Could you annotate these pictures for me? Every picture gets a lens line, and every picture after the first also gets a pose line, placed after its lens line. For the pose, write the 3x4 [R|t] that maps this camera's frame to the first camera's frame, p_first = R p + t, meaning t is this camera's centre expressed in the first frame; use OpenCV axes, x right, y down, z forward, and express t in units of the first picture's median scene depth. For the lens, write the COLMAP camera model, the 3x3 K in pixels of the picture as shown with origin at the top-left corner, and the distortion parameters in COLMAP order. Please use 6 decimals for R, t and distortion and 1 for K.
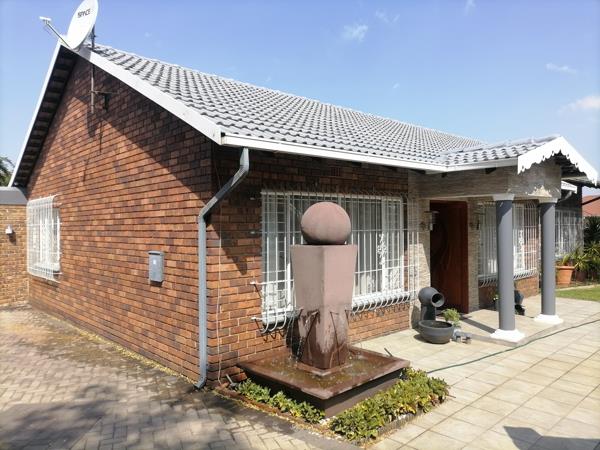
lens RADIAL K [[445.1, 0, 300.0], [0, 445.1, 225.0], [0, 0, 1]] dist [0.040483, -0.004406]
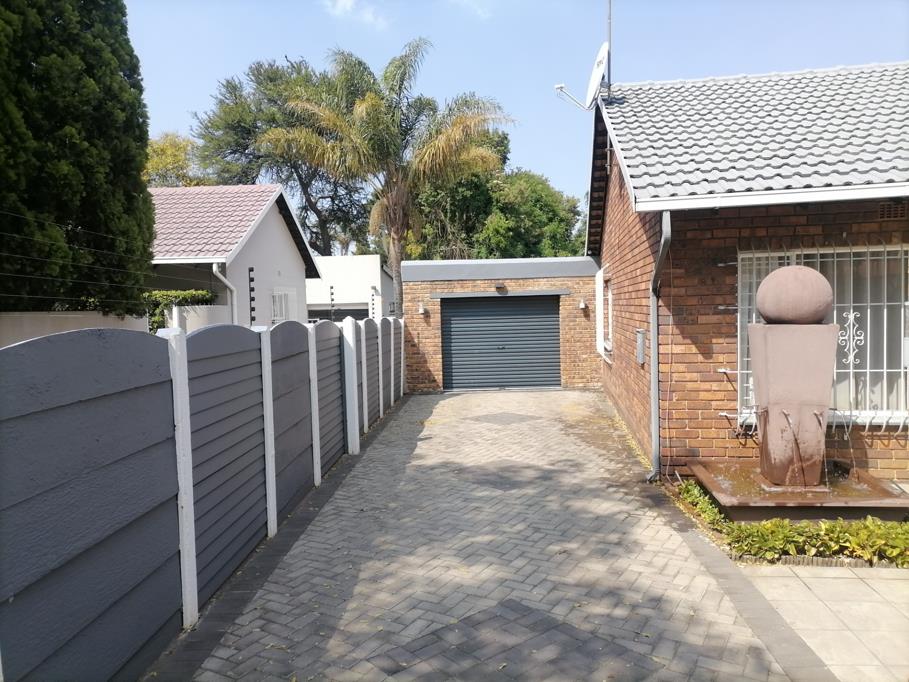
lens RADIAL K [[678.5, 0, 454.5], [0, 678.5, 341.0], [0, 0, 1]] dist [0.039921, -0.006953]
pose [[0.630090, 0.033992, -0.775778, 0.571881], [0.021502, 0.997895, 0.061188, -0.008748], [0.776225, -0.055235, 0.628032, -0.150248]]
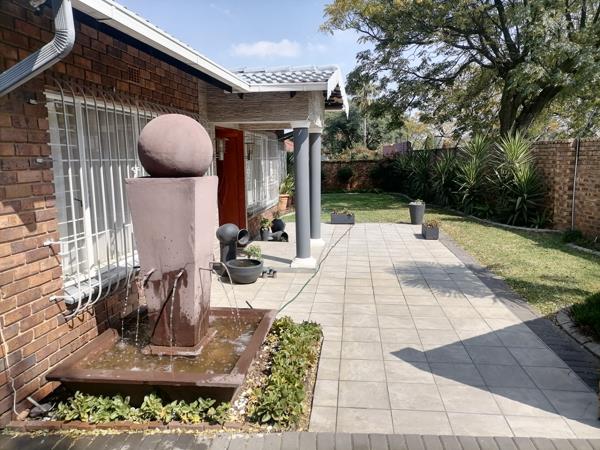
lens RADIAL K [[447.8, 0, 300.0], [0, 447.8, 225.0], [0, 0, 1]] dist [0.039921, -0.006953]
pose [[0.770057, -0.094753, 0.630900, -0.241928], [0.004063, 0.989618, 0.143668, 0.017894], [-0.637963, -0.108069, 0.762447, 0.318756]]
